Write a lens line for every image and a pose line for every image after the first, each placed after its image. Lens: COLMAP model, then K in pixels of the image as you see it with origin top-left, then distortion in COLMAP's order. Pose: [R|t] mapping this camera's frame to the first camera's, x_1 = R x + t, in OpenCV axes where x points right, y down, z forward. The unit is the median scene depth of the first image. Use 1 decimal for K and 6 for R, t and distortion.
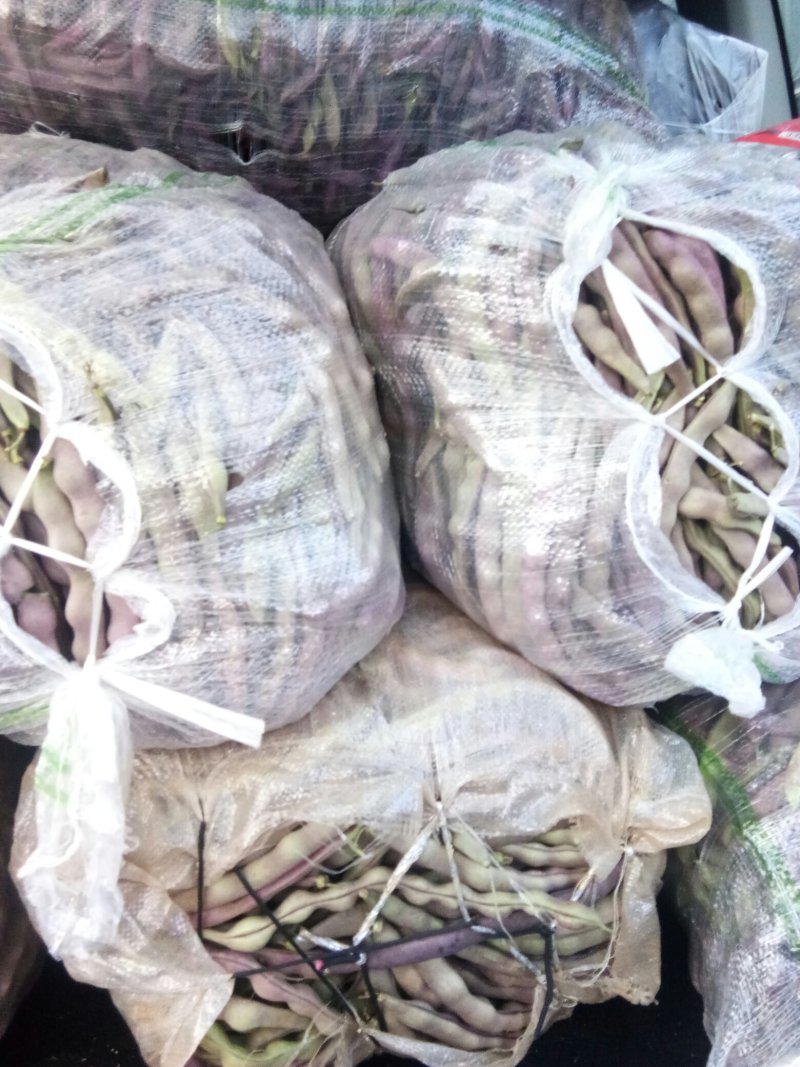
lens RADIAL K [[827.8, 0, 400.0], [0, 827.8, 533.5], [0, 0, 1]] dist [0.092519, -0.124517]
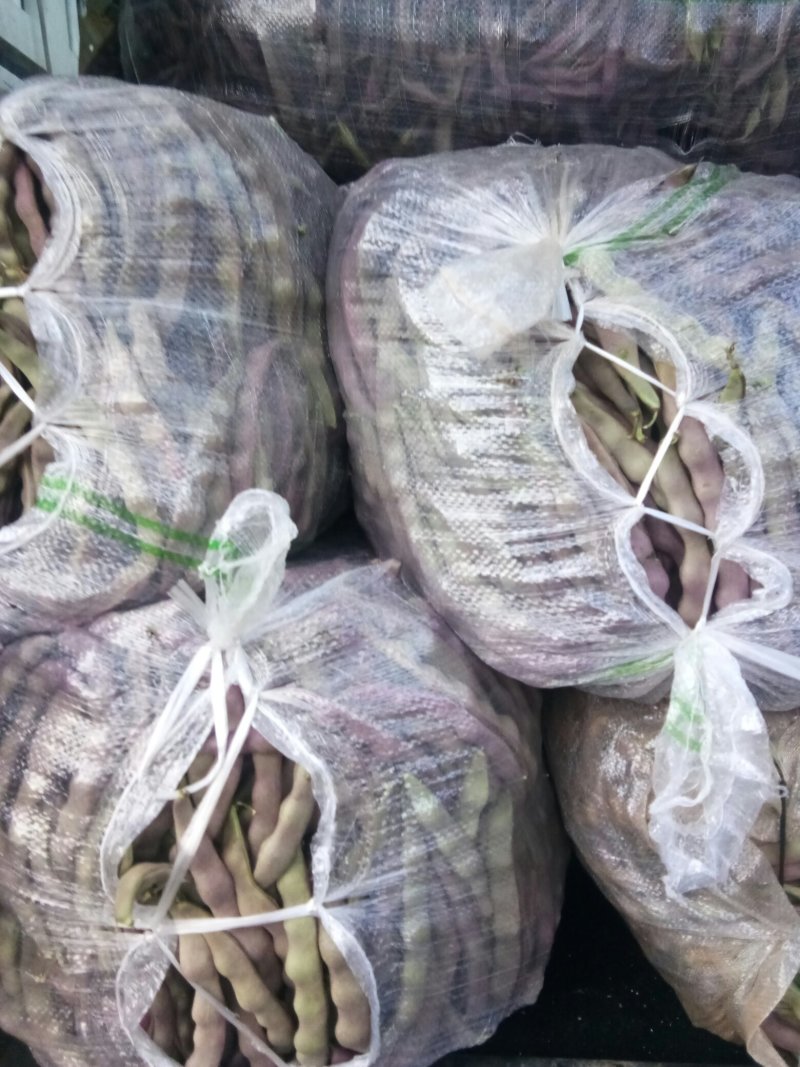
lens RADIAL K [[827.8, 0, 400.0], [0, 827.8, 533.5], [0, 0, 1]] dist [0.092519, -0.124517]
pose [[0.973233, 0.009975, -0.229603, -0.445144], [-0.008780, 0.999942, 0.006228, 0.030537], [0.229652, -0.004045, 0.973264, -0.126293]]
